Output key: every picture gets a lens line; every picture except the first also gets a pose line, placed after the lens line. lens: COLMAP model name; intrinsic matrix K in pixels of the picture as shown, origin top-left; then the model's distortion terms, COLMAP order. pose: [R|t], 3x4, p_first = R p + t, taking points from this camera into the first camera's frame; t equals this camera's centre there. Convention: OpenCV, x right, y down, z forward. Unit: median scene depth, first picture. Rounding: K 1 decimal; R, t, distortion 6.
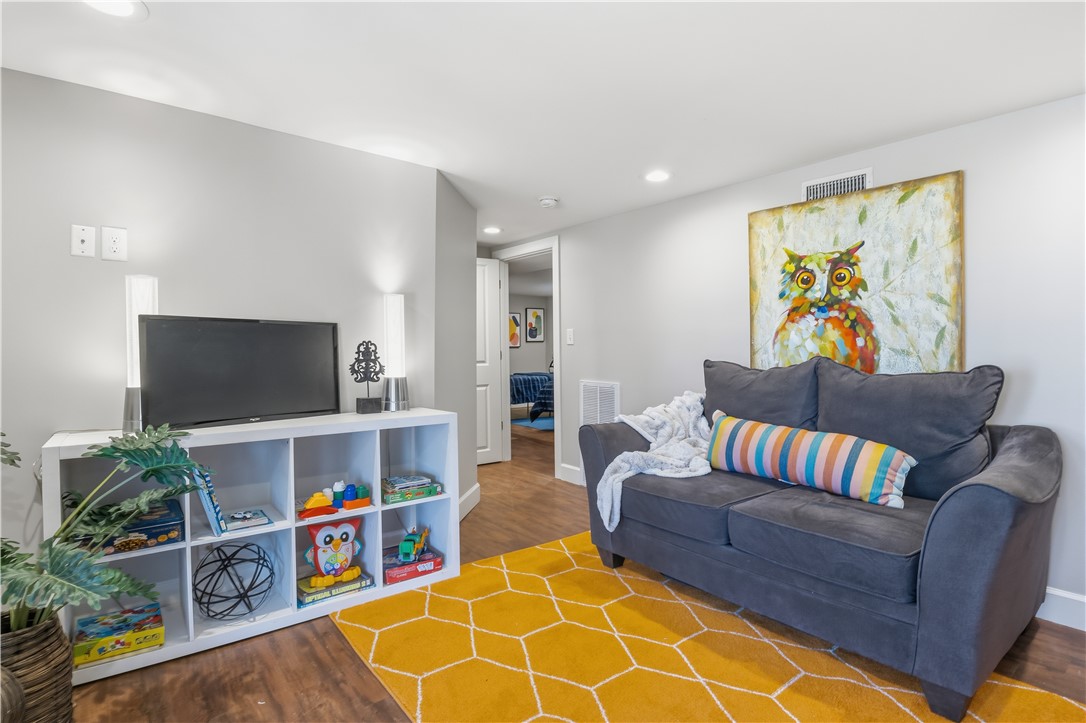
lens RADIAL K [[544.6, 0, 546.3], [0, 544.6, 355.9], [0, 0, 1]] dist [-0.010168, -0.000708]
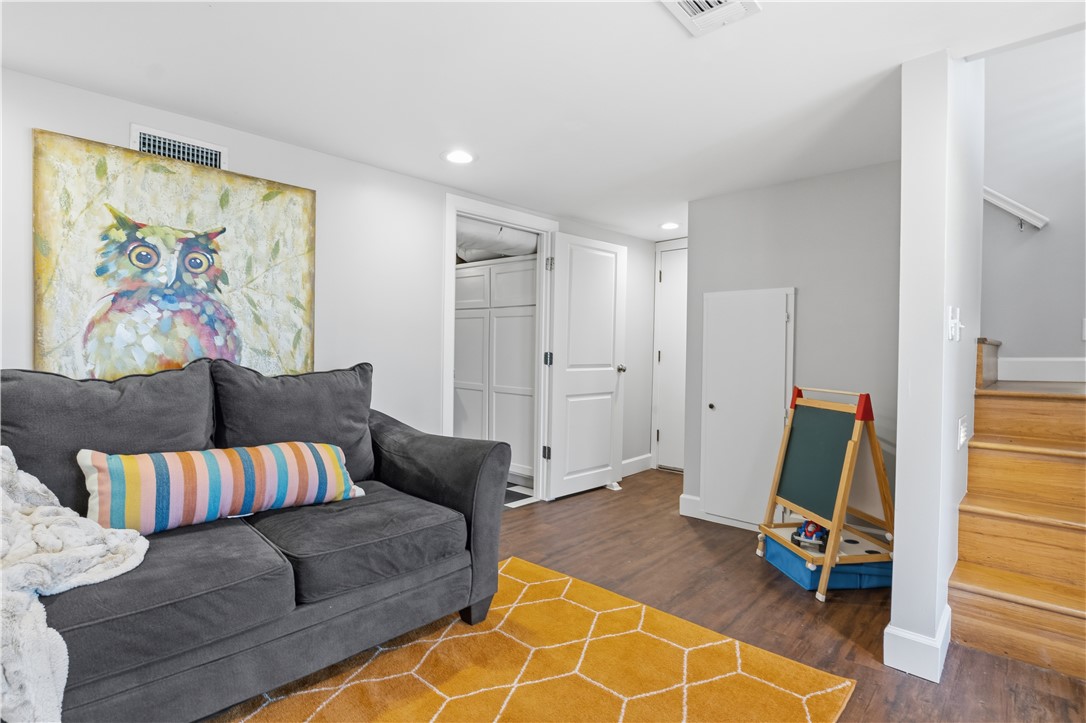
lens RADIAL K [[544.6, 0, 546.3], [0, 544.6, 355.9], [0, 0, 1]] dist [-0.010168, -0.000708]
pose [[-0.142633, -0.013394, 0.989685, -0.364081], [0.005490, 0.999882, 0.014323, -0.011169], [-0.989760, 0.007476, -0.142543, 0.589052]]
